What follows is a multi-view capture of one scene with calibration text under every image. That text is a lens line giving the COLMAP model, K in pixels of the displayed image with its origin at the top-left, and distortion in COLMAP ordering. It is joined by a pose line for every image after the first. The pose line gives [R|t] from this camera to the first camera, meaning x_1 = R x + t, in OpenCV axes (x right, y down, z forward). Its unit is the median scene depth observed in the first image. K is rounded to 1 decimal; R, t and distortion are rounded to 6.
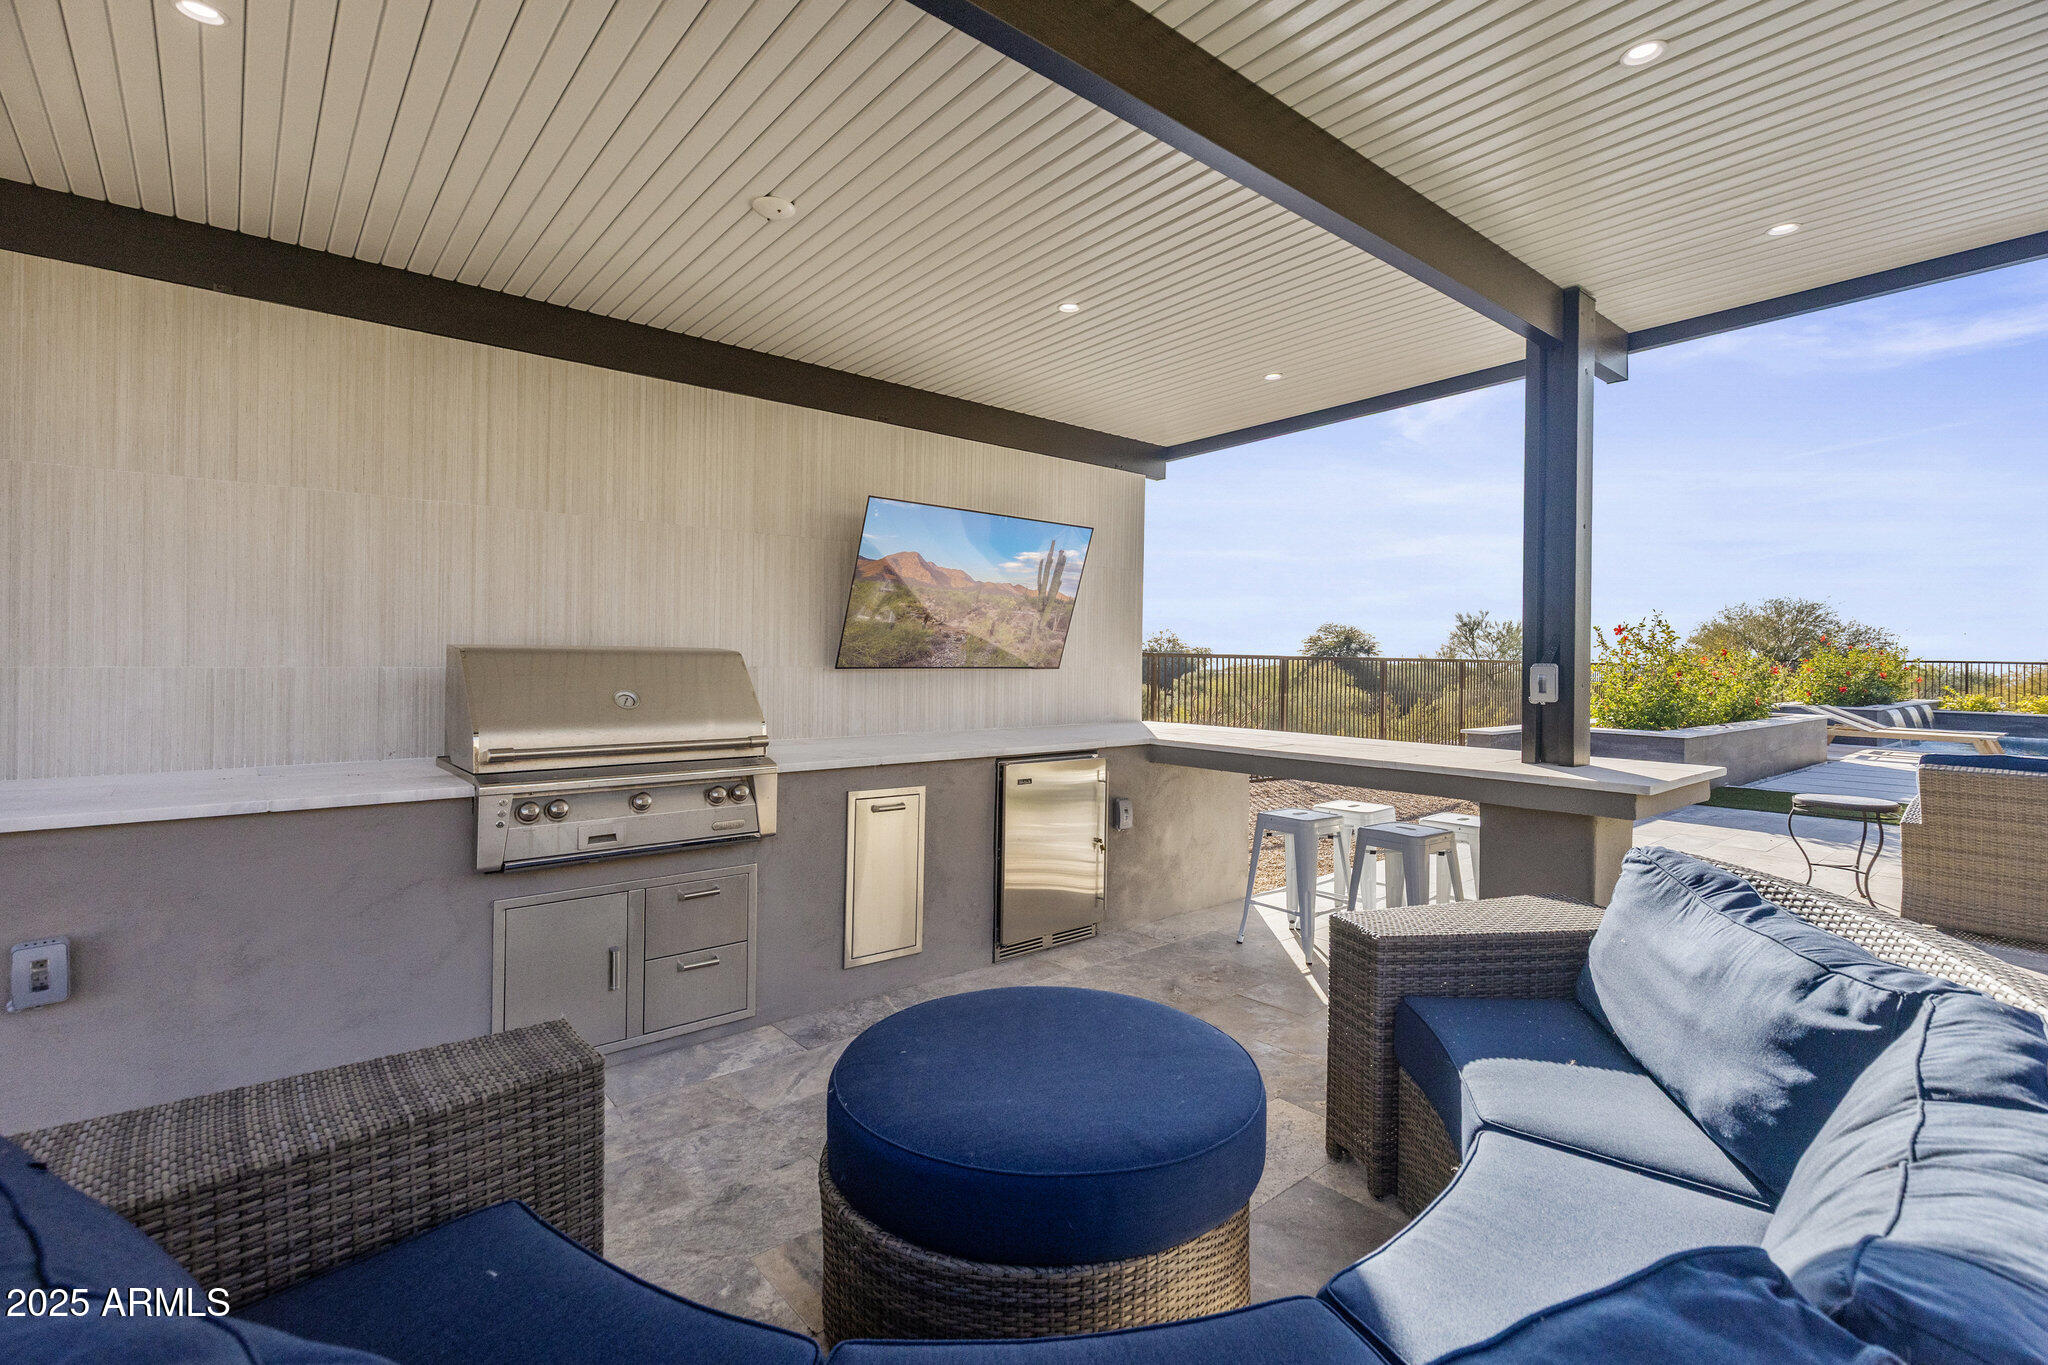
lens RADIAL K [[925.9, 0, 1026.7], [0, 925.9, 669.6], [0, 0, 1]] dist [0.021941, 0.000180]
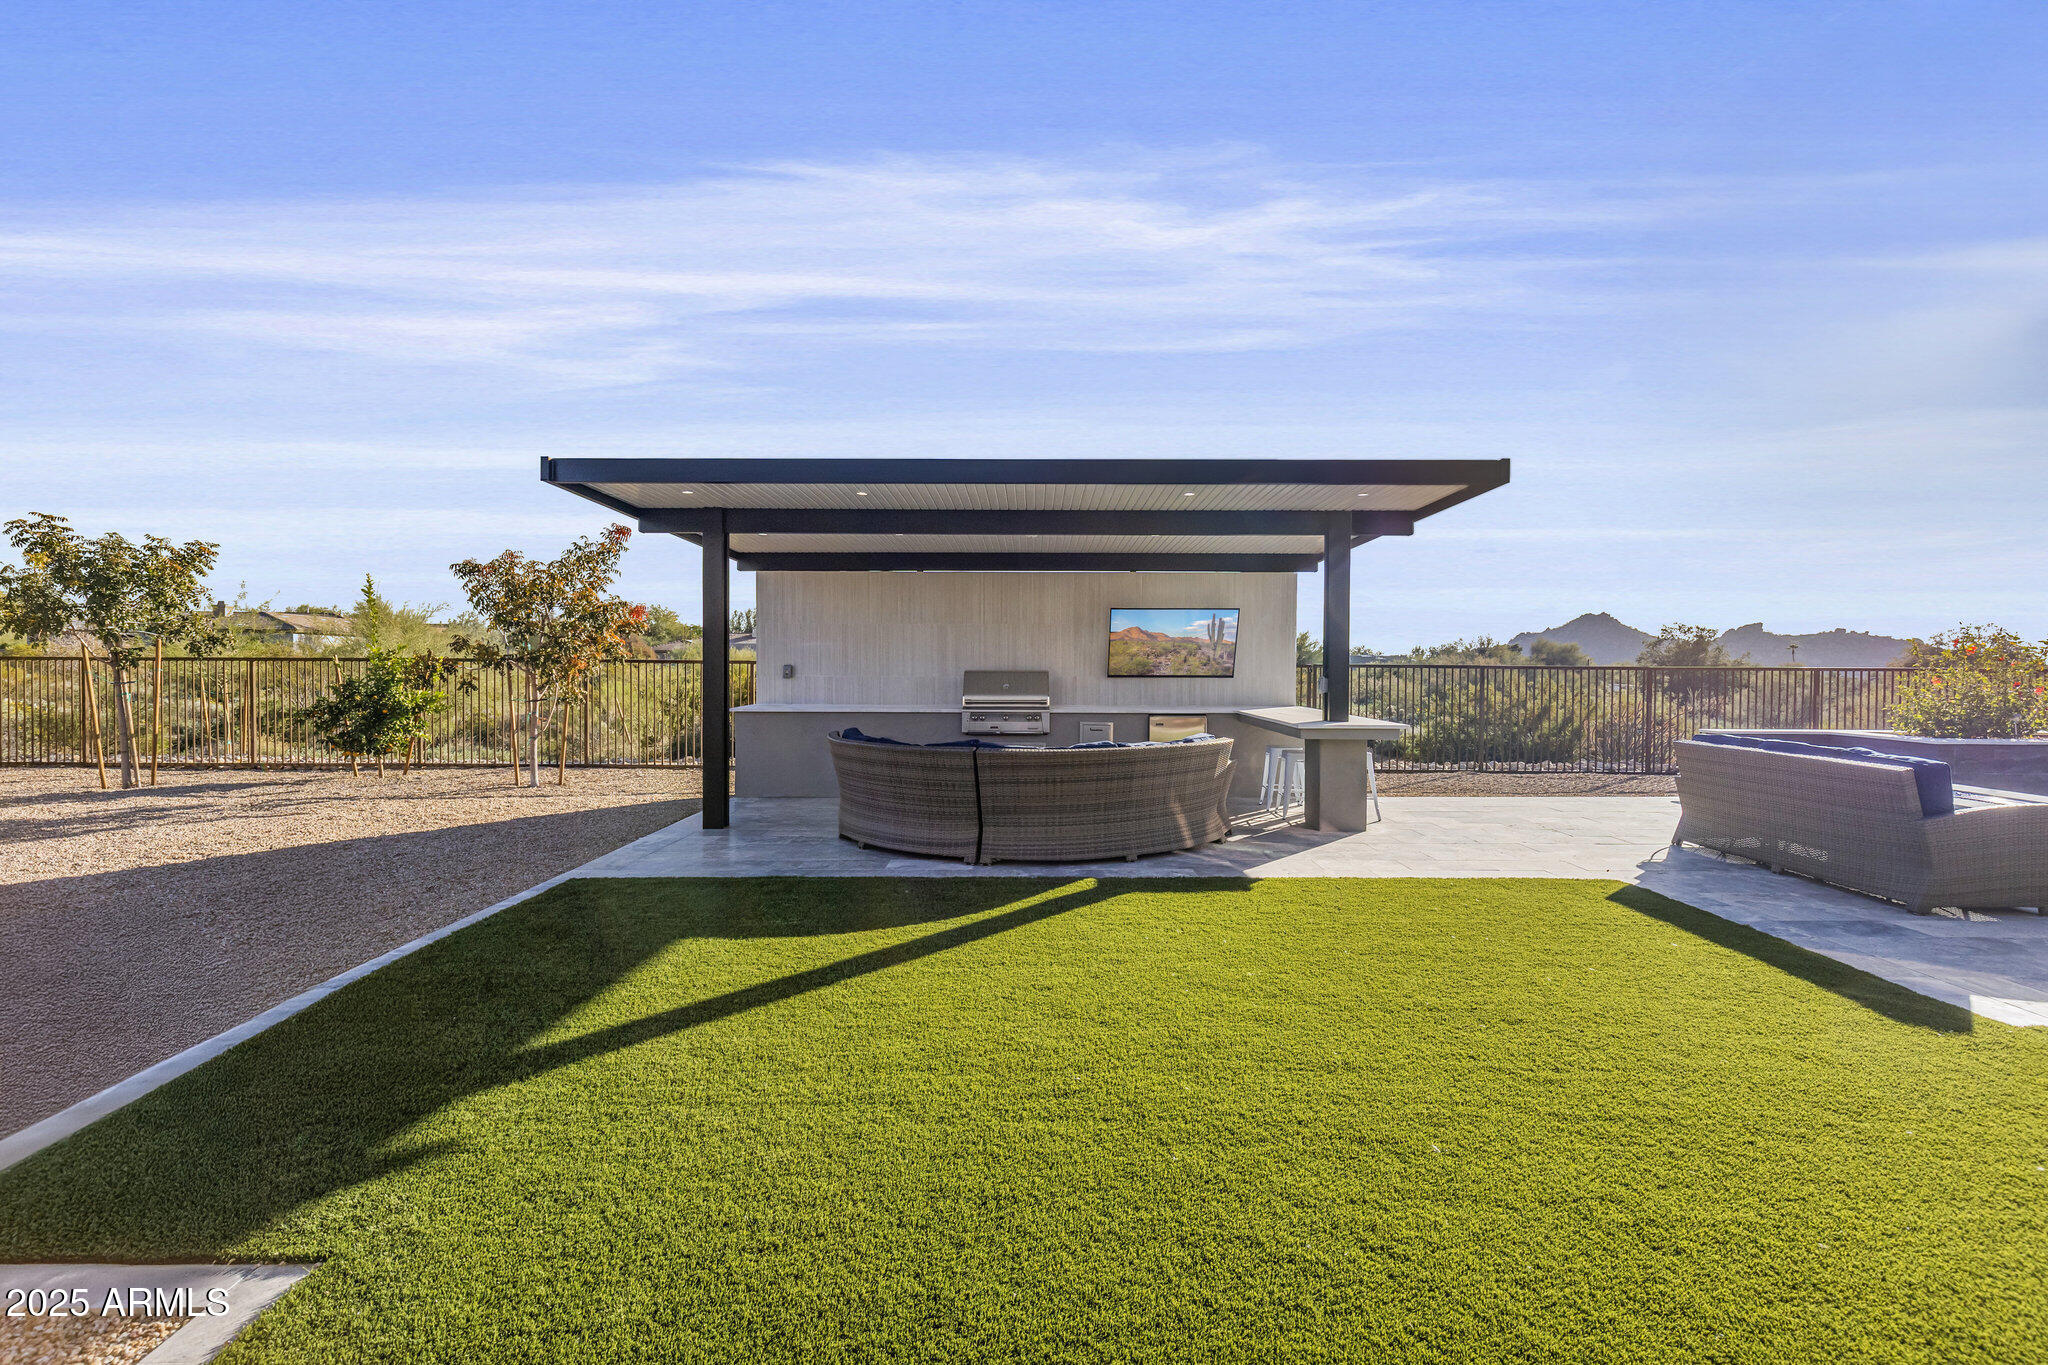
lens RADIAL K [[925.9, 0, 1026.7], [0, 925.9, 671.4], [0, 0, 1]] dist [0.021941, 0.000180]
pose [[0.765005, 0.002216, -0.644021, 1.385342], [-0.004821, 0.999986, -0.002285, -0.011226], [0.644007, 0.004853, 0.765004, -1.146058]]
